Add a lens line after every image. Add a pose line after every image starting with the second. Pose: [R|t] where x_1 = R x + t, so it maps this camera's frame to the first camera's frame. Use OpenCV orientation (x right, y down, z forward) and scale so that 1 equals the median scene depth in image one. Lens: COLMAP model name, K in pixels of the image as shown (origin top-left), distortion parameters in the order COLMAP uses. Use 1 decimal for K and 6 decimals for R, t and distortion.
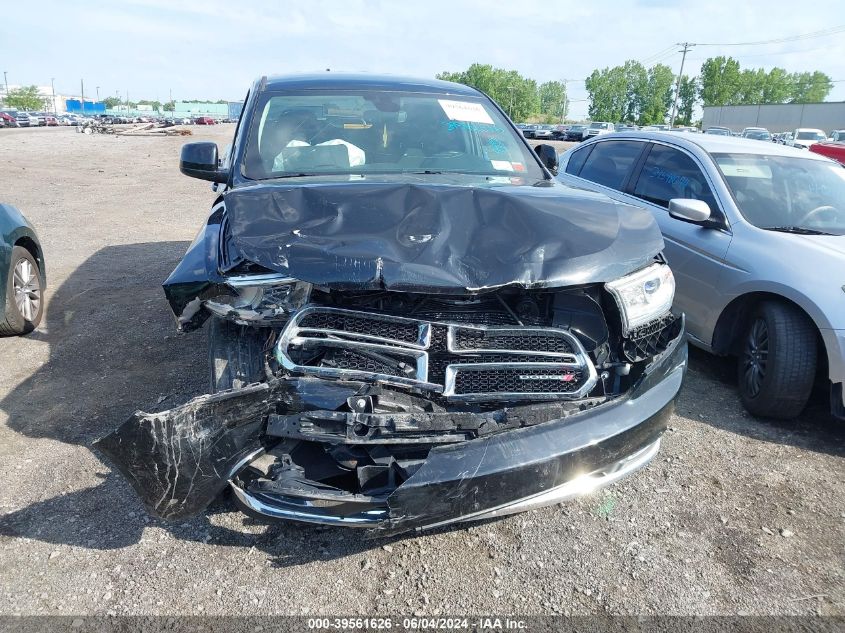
lens RADIAL K [[667.3, 0, 419.9], [0, 667.3, 318.9], [0, 0, 1]] dist [0.004962, -0.009526]
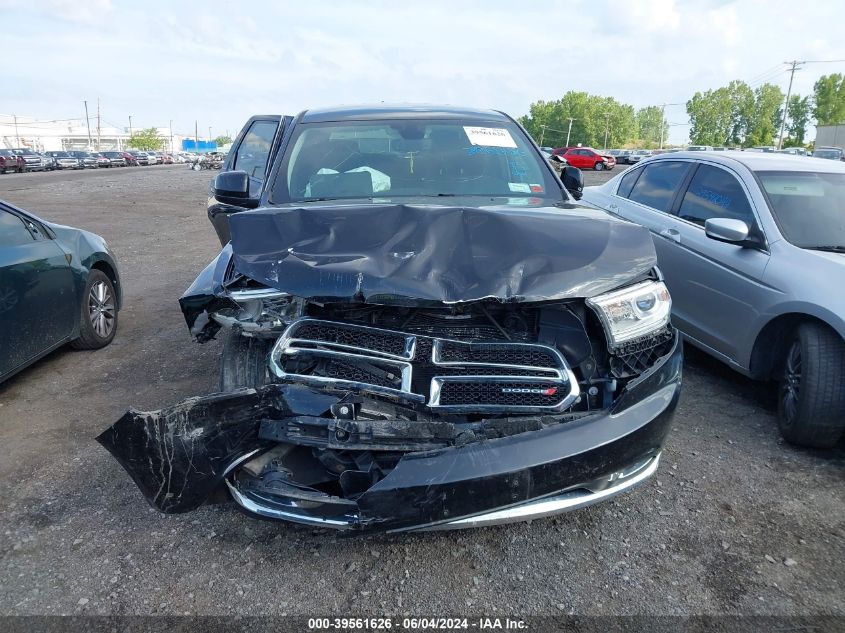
lens RADIAL K [[667.3, 0, 416.6], [0, 667.3, 317.4], [0, 0, 1]] dist [0.004962, -0.009526]
pose [[0.989930, 0.007393, -0.141362, 0.162584], [-0.013637, 0.998971, -0.043251, 0.021824], [0.140897, 0.044744, 0.989013, -0.033822]]
